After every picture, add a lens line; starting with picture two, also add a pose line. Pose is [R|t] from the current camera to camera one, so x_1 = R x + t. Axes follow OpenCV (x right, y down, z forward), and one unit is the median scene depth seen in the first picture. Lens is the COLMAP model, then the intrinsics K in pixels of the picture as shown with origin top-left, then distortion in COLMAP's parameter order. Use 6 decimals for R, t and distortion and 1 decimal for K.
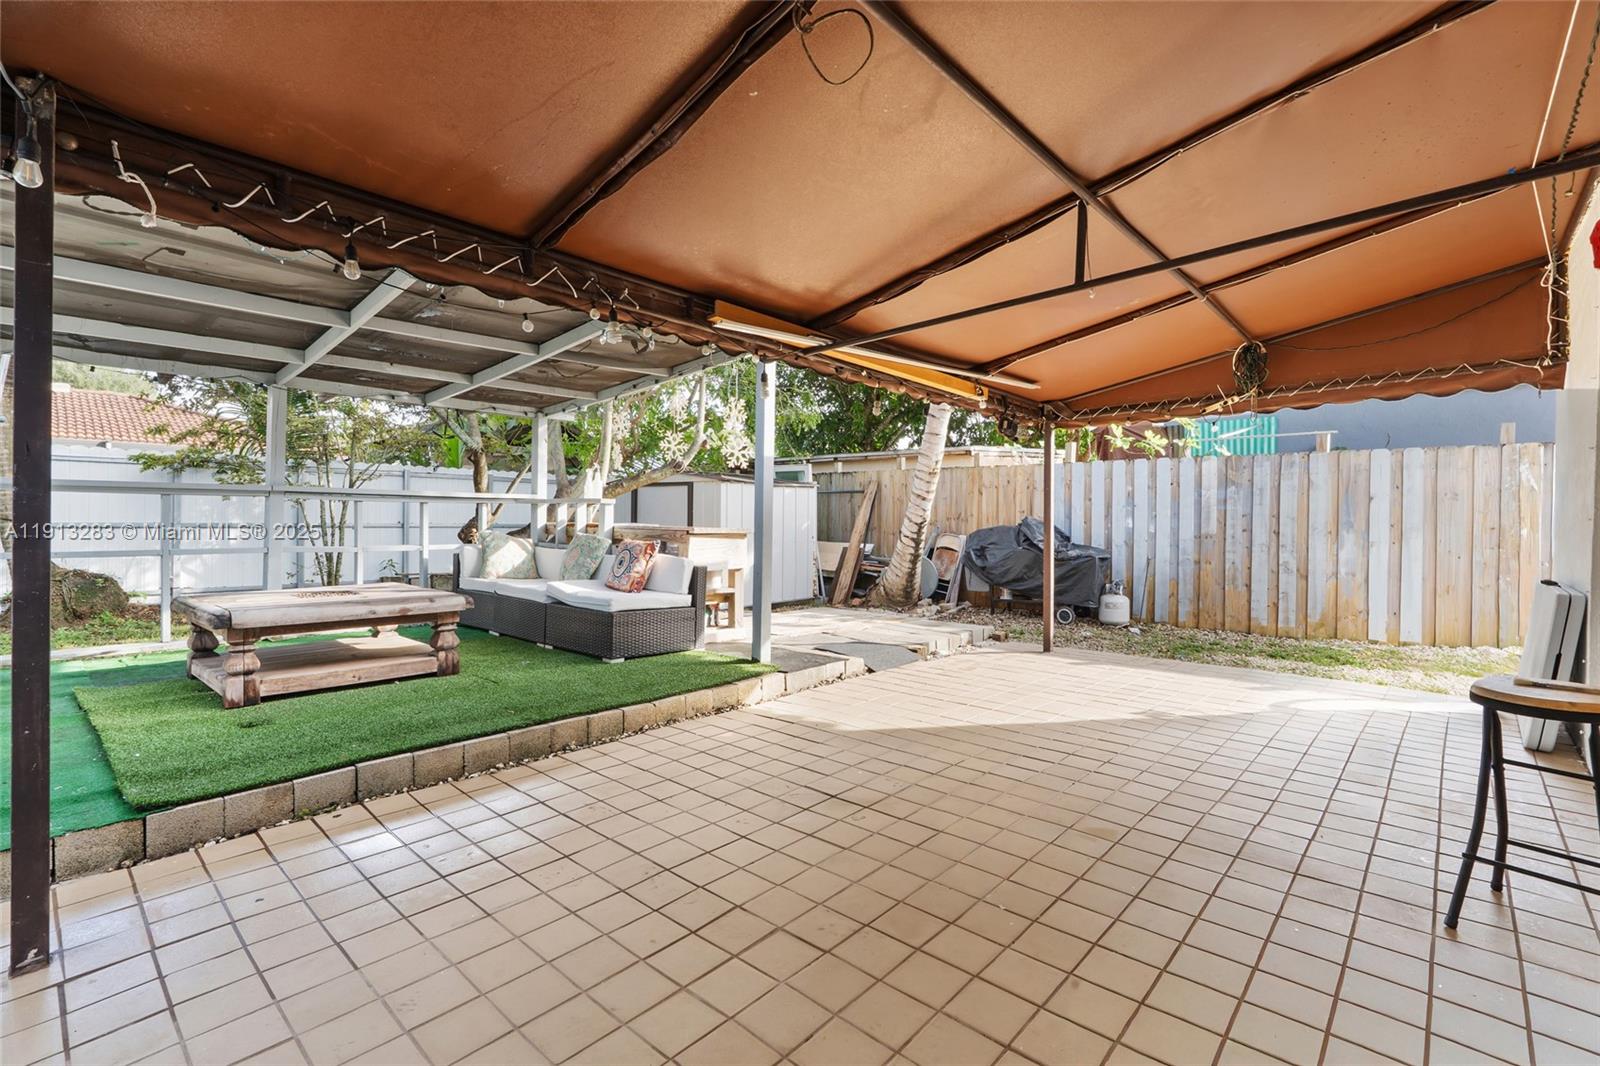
lens RADIAL K [[709.4, 0, 810.5], [0, 709.4, 525.5], [0, 0, 1]] dist [0.002389, -0.000744]
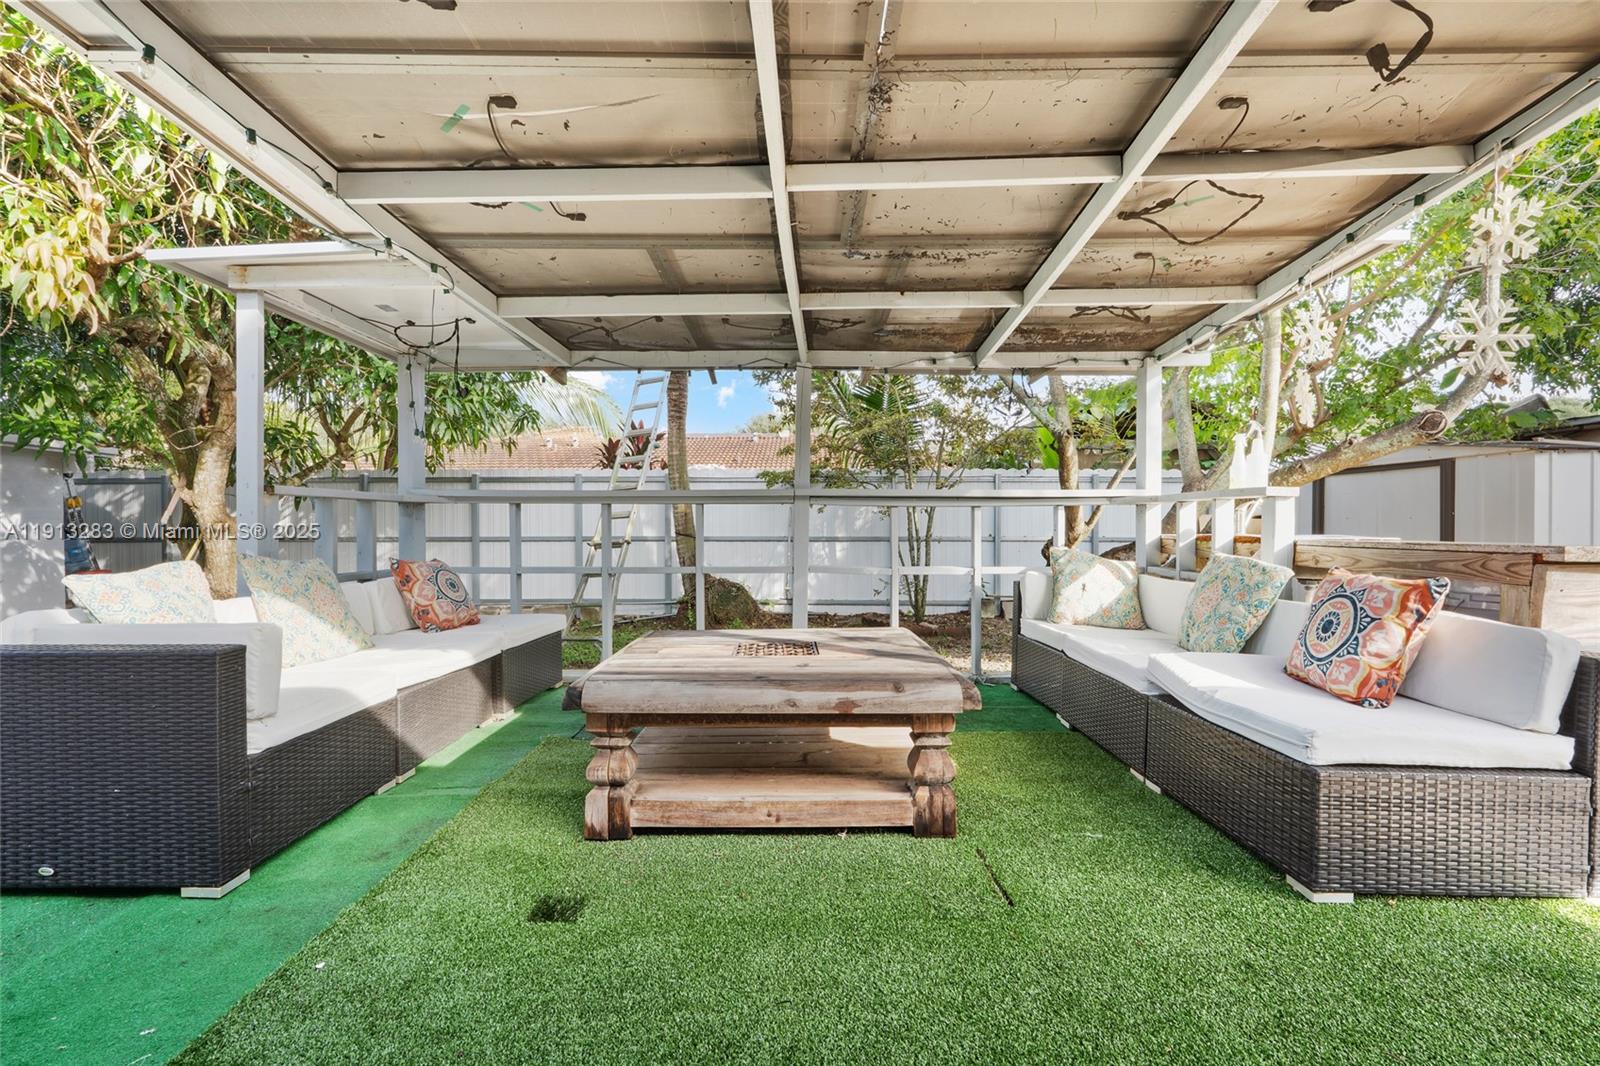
lens RADIAL K [[709.4, 0, 805.6], [0, 709.4, 532.0], [0, 0, 1]] dist [0.002389, -0.000744]
pose [[0.665087, -0.005960, -0.746742, -0.133770], [-0.001318, 0.999957, -0.009155, -0.000502], [0.746765, 0.007073, 0.665051, 0.410565]]
